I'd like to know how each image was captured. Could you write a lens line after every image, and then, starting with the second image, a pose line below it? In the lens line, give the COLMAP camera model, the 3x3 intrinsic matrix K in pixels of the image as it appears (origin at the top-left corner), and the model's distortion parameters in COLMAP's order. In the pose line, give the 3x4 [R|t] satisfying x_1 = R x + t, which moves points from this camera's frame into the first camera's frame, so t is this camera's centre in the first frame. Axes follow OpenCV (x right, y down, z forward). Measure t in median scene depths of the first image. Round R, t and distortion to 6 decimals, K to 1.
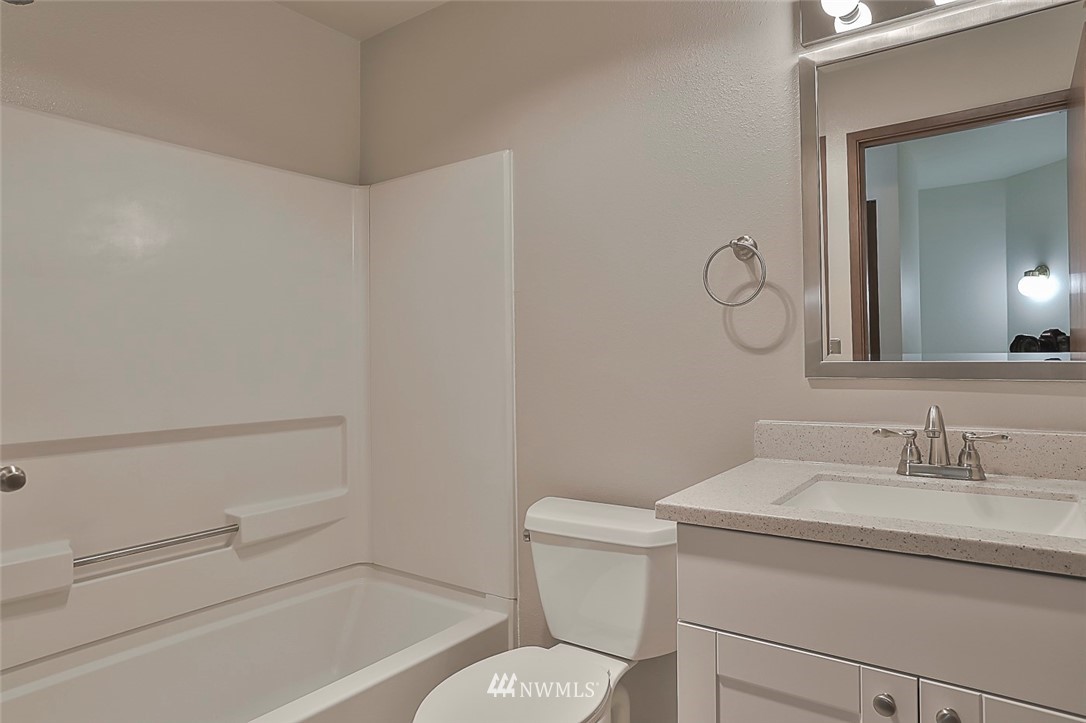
lens RADIAL K [[642.8, 0, 541.1], [0, 642.8, 337.4], [0, 0, 1]] dist [-0.028077, 0.003122]
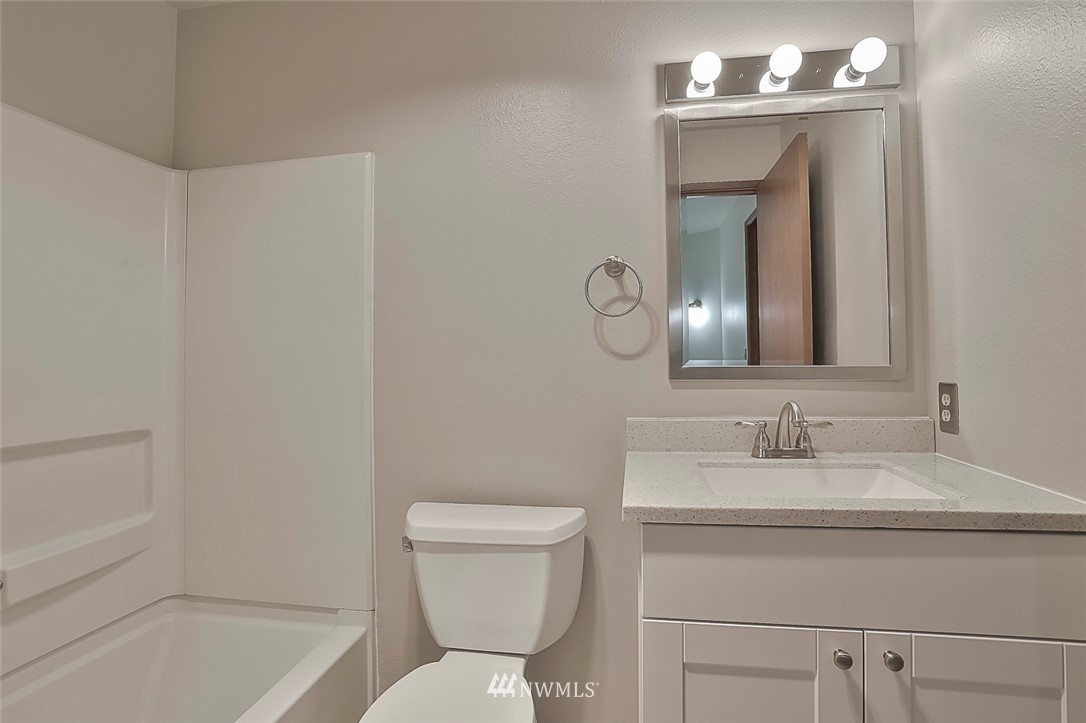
lens RADIAL K [[532.9, 0, 532.3], [0, 532.9, 337.2], [0, 0, 1]] dist [-0.063168, 0.025200]
pose [[0.901081, 0.022618, 0.433061, -0.223526], [-0.014529, 0.999653, -0.021979, 0.008686], [-0.433408, 0.013513, 0.901096, 0.216704]]
